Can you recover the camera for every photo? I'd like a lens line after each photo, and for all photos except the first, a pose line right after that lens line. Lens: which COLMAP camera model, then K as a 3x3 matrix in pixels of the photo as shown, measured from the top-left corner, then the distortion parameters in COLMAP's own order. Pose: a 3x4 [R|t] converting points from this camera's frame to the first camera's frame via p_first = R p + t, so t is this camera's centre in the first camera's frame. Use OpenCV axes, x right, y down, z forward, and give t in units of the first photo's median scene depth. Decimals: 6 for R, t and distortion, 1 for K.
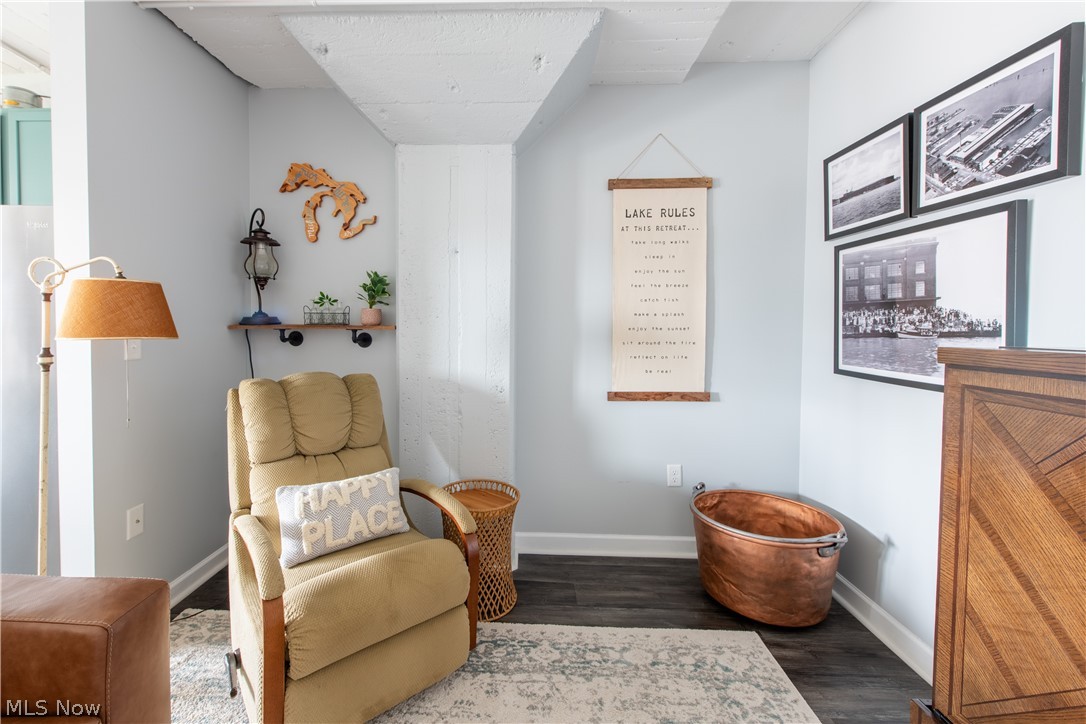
lens RADIAL K [[448.8, 0, 514.3], [0, 448.8, 337.2], [0, 0, 1]] dist [0.009952, -0.004229]
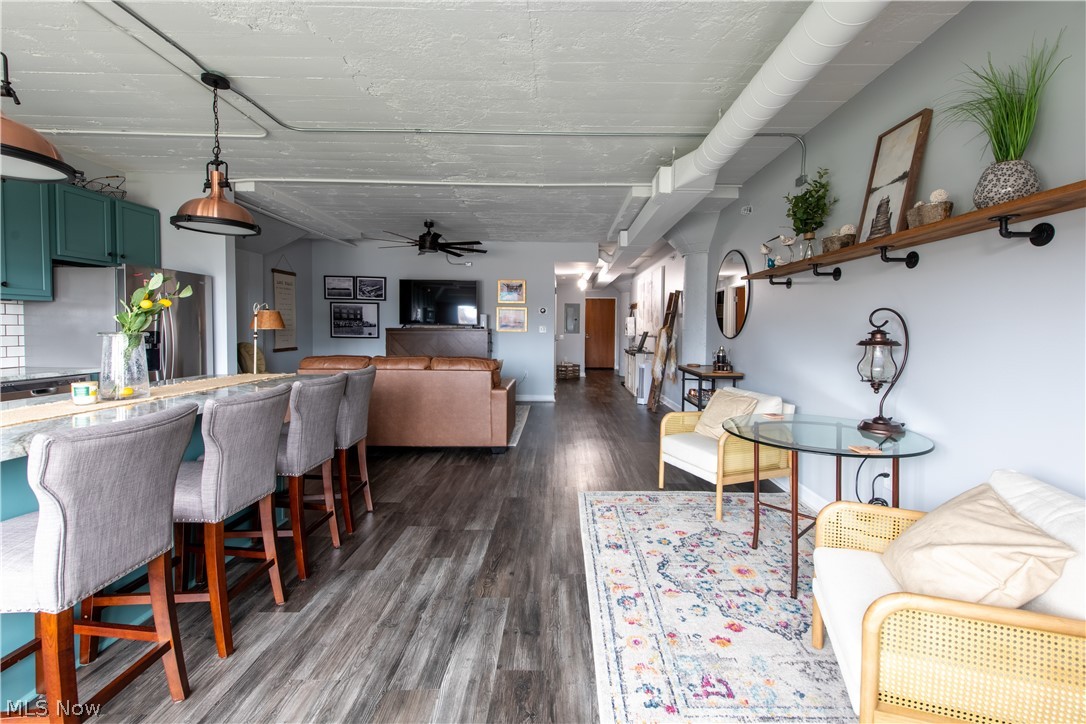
lens RADIAL K [[447.3, 0, 566.4], [0, 447.3, 340.8], [0, 0, 1]] dist [0.020504, -0.007930]
pose [[-0.056520, -0.037212, 0.997708, -2.944069], [0.016153, 0.999140, 0.038180, 0.000881], [-0.998271, 0.018274, -0.055871, -0.656584]]
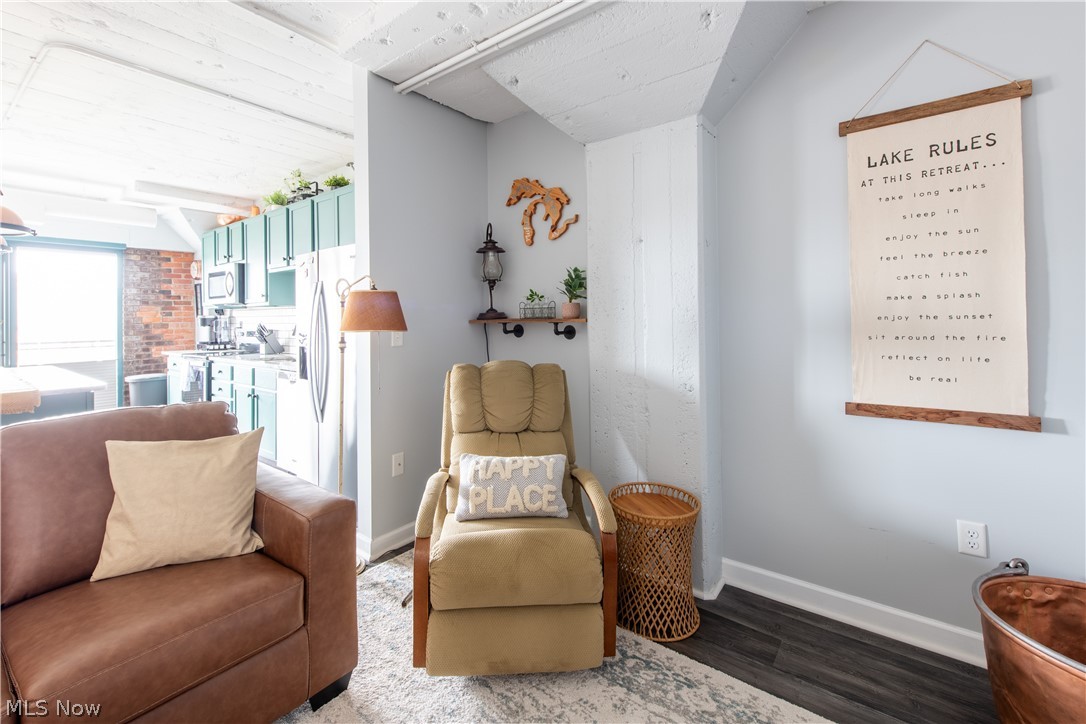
lens RADIAL K [[470.2, 0, 526.1], [0, 470.2, 314.8], [0, 0, 1]] dist [0.012738, -0.004350]
pose [[0.810093, -0.019619, -0.585972, 0.281781], [0.002095, 0.999530, -0.030570, -0.001771], [0.586297, 0.023537, 0.809754, 0.049138]]
